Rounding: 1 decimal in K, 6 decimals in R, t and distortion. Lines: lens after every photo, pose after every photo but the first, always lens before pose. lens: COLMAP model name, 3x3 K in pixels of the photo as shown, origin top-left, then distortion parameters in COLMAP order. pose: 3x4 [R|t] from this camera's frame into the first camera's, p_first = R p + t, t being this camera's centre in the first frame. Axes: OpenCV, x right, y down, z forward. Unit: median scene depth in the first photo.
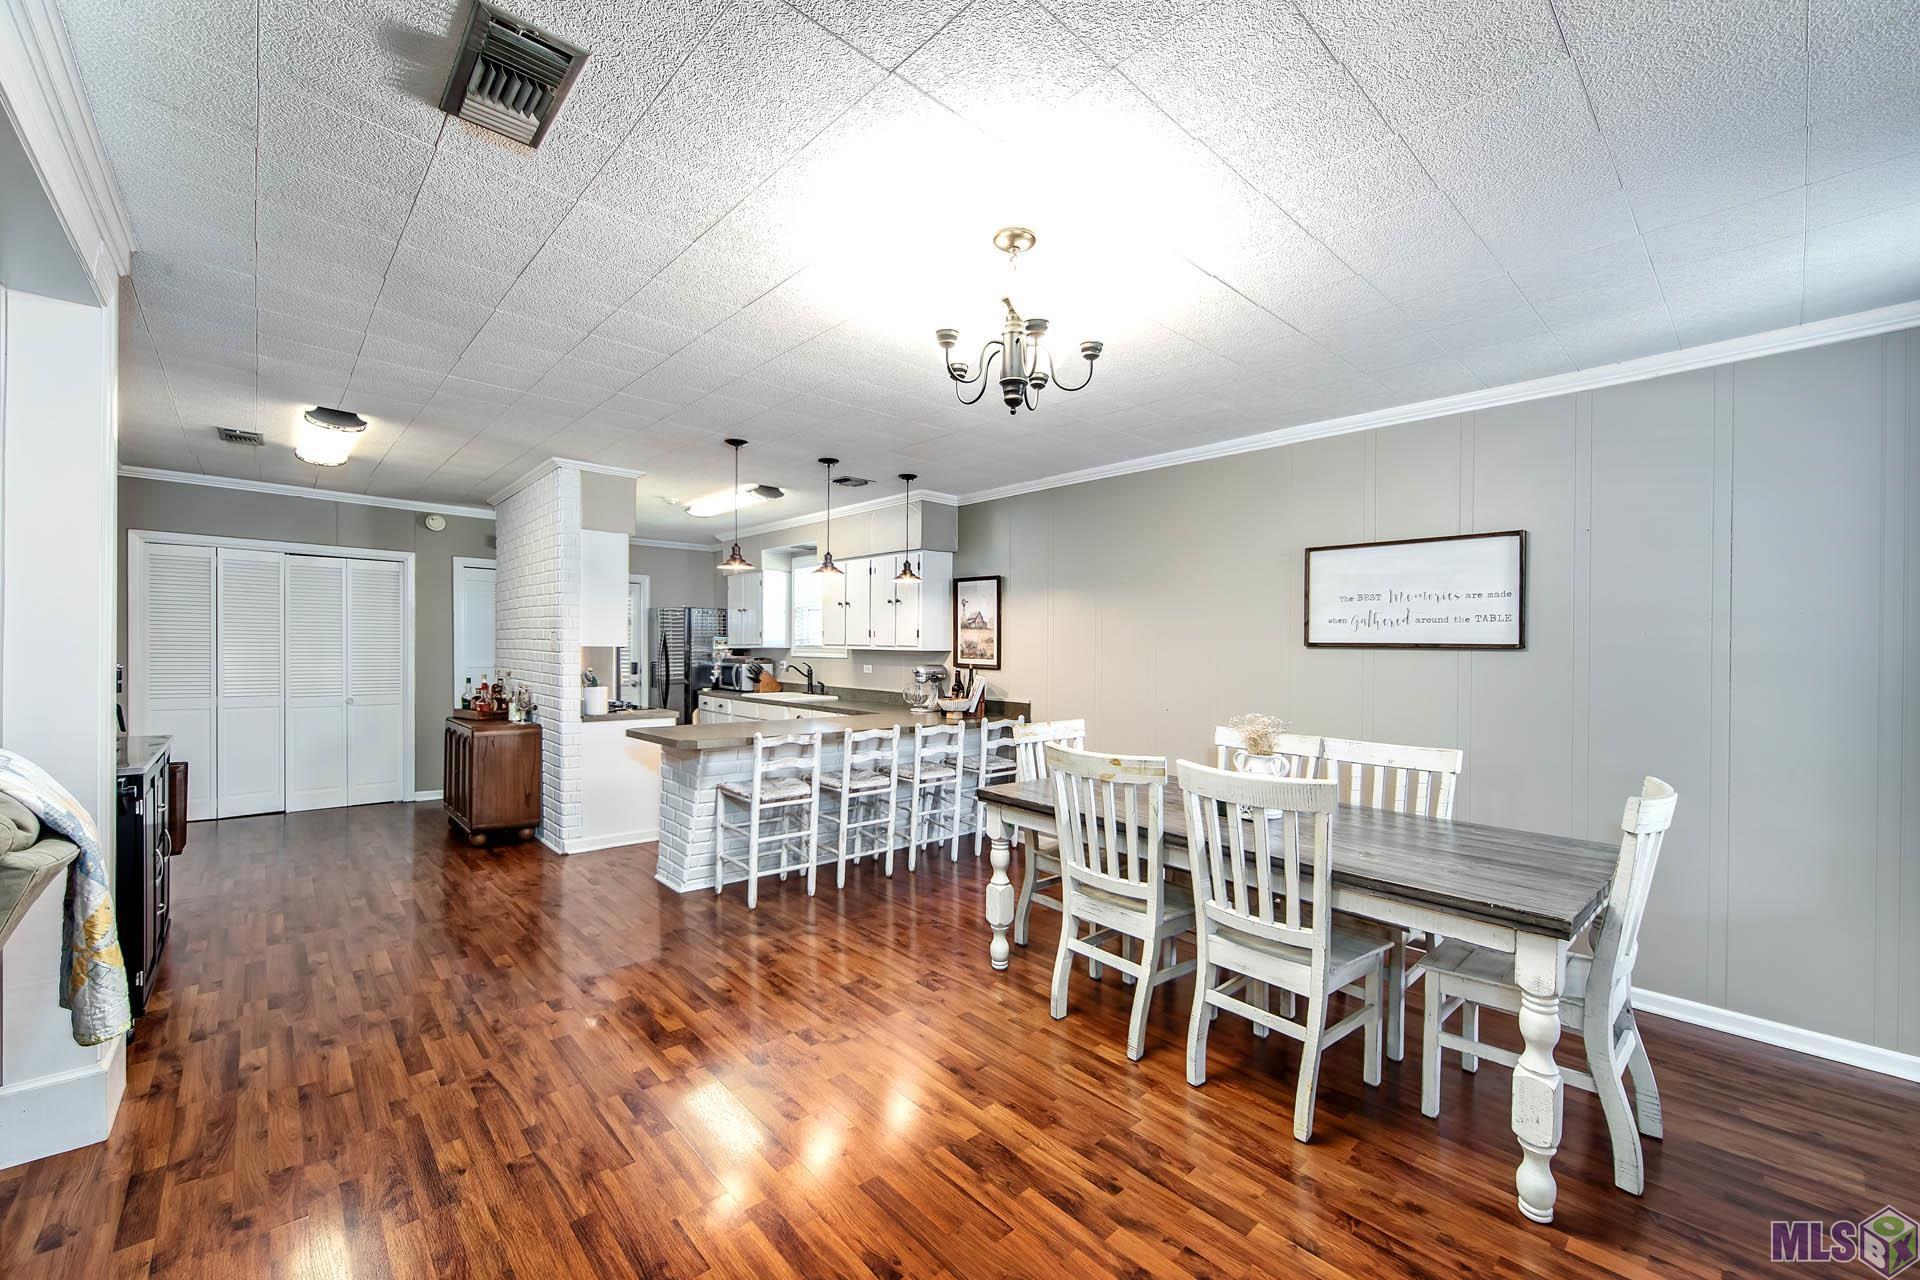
lens RADIAL K [[762.1, 0, 960.0], [0, 762.1, 646.6], [0, 0, 1]] dist [-0.009139, 0.000570]
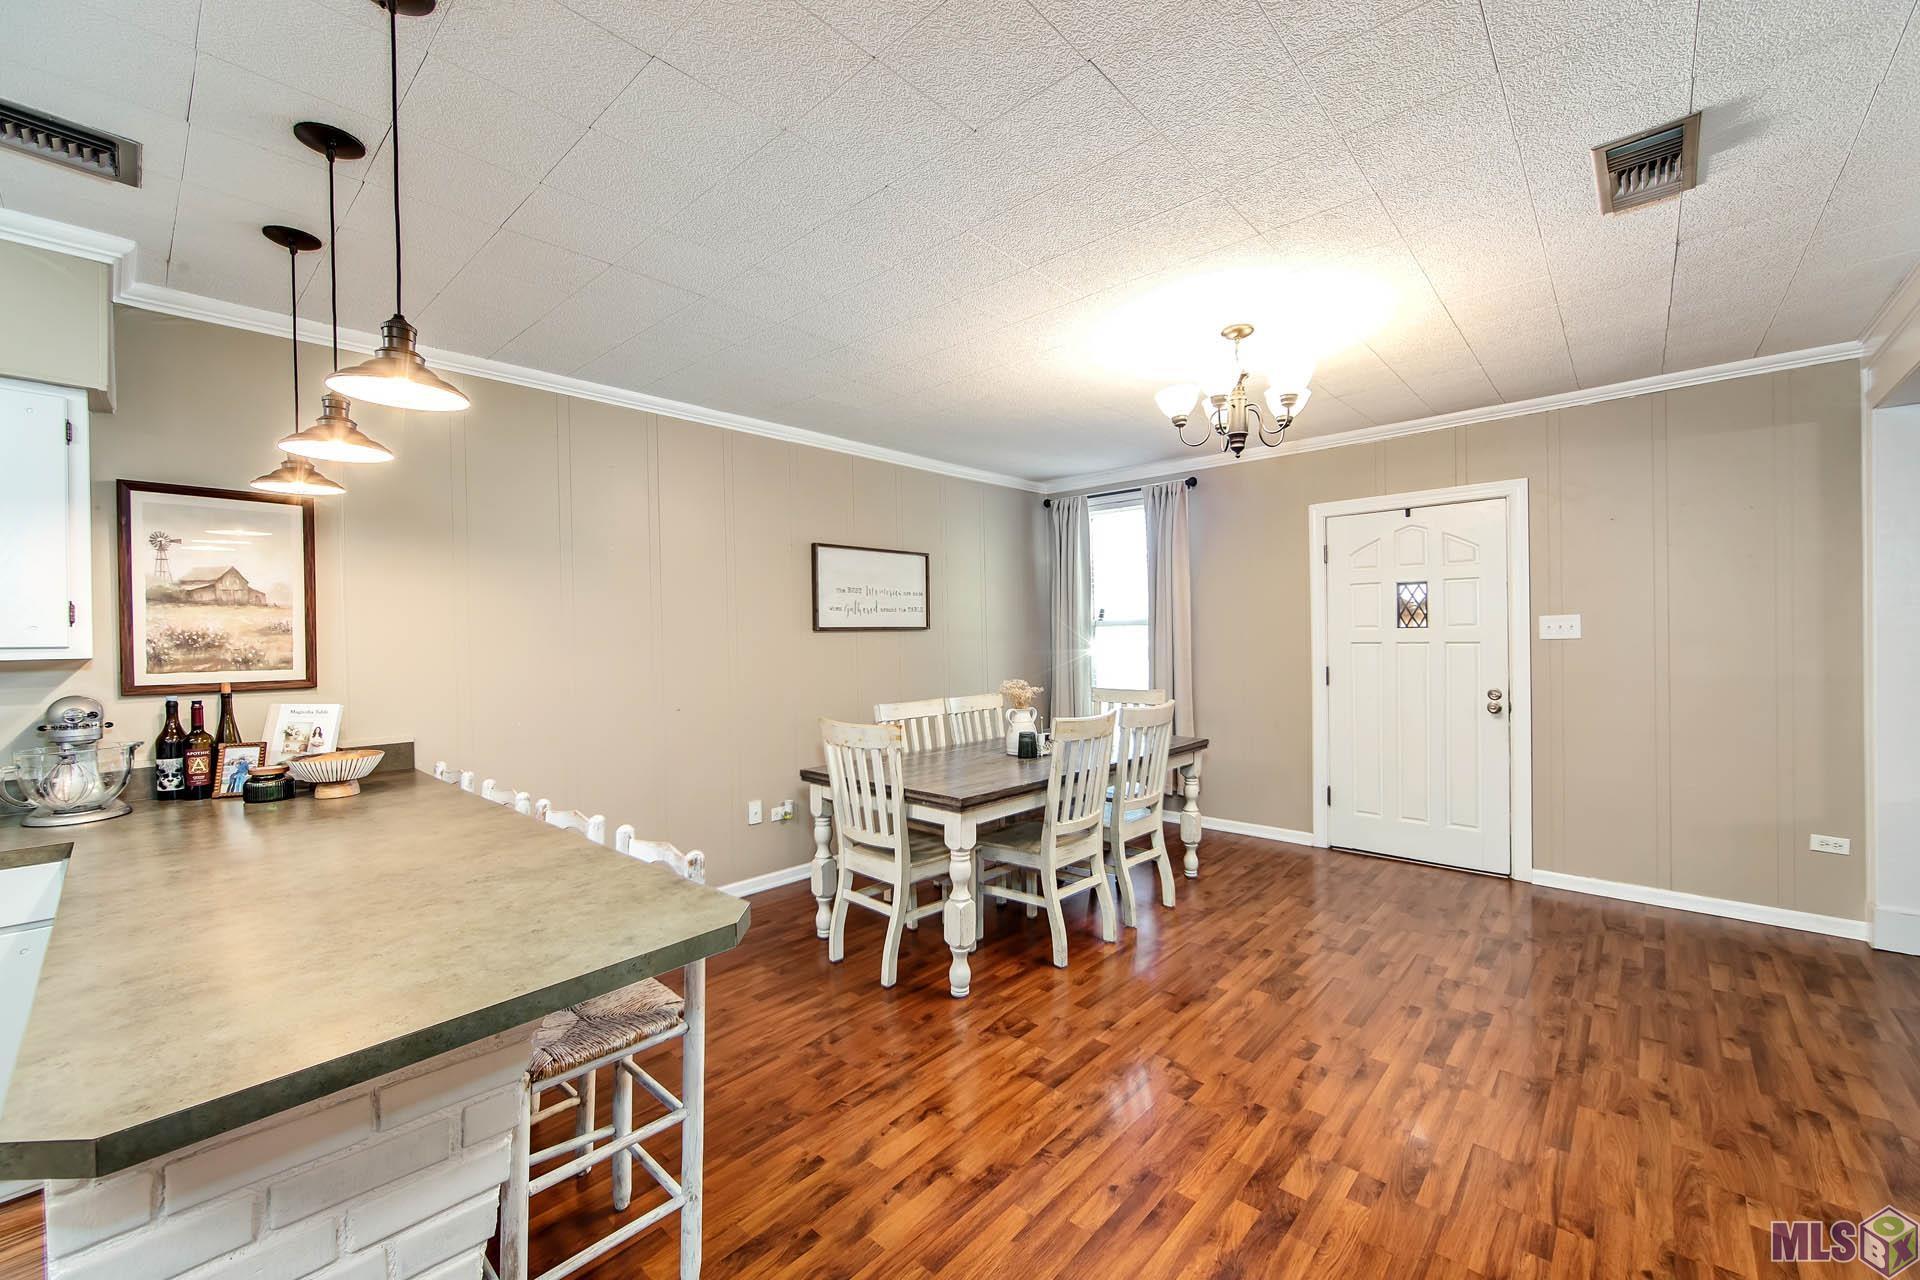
lens RADIAL K [[762.1, 0, 960.8], [0, 762.1, 632.7], [0, 0, 1]] dist [-0.009139, 0.000570]
pose [[-0.087227, -0.014470, 0.996083, -0.827673], [0.012064, 0.999806, 0.015580, -0.014815], [-0.996115, 0.013376, -0.087036, 1.068775]]
